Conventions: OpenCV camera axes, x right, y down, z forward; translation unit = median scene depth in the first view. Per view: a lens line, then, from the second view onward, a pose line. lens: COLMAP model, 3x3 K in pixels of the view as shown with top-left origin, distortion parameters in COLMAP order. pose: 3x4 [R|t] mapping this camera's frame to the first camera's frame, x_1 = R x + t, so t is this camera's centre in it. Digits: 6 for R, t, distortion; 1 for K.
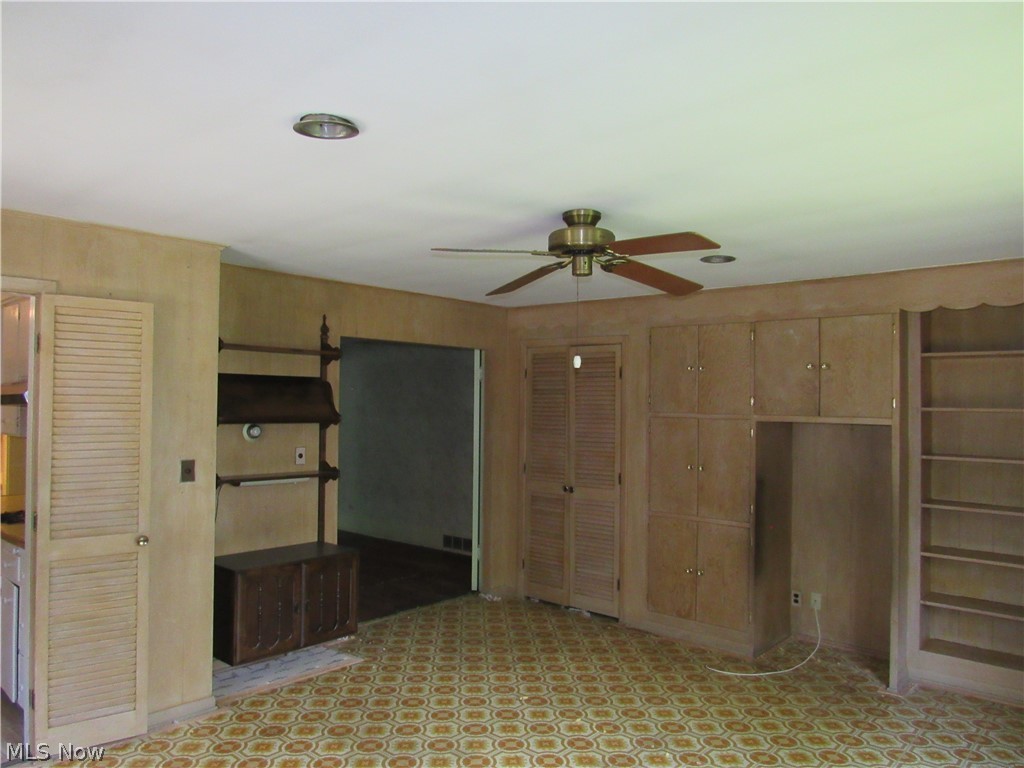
lens RADIAL K [[732.6, 0, 503.5], [0, 732.6, 388.1], [0, 0, 1]] dist [-0.026714, 0.000400]
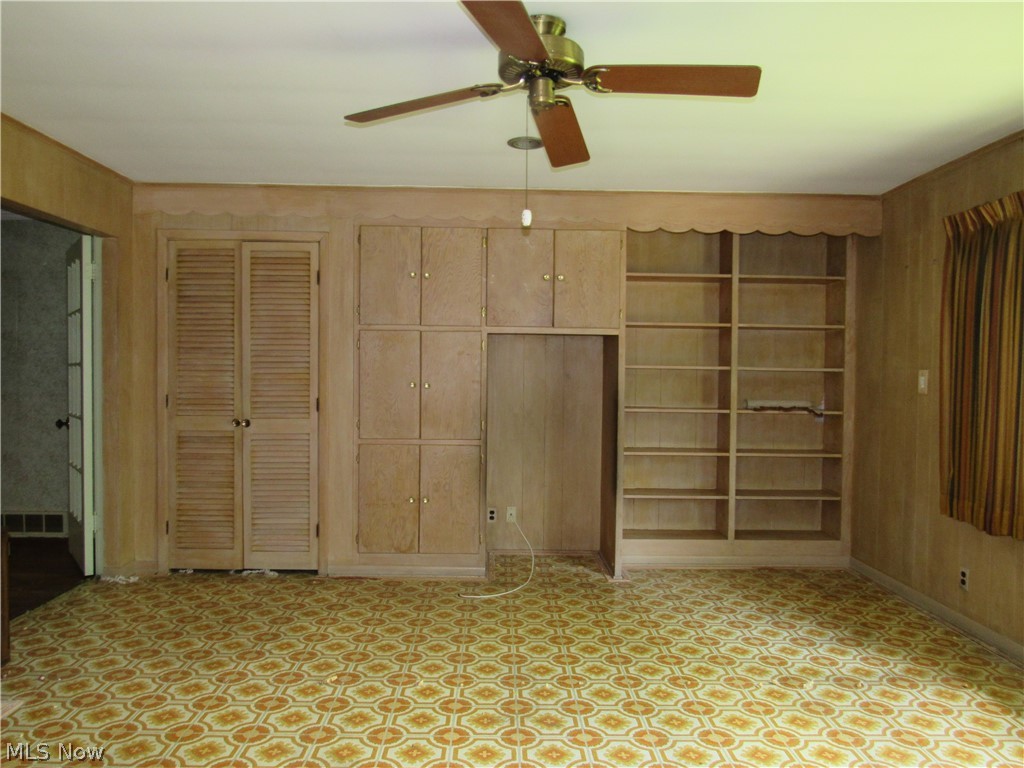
lens RADIAL K [[732.6, 0, 503.5], [0, 732.6, 388.1], [0, 0, 1]] dist [-0.026714, 0.000400]
pose [[0.732381, -0.022186, 0.680534, -0.284436], [-0.015994, 0.998633, 0.049769, 0.067483], [-0.680707, -0.047335, 0.731025, 0.276869]]
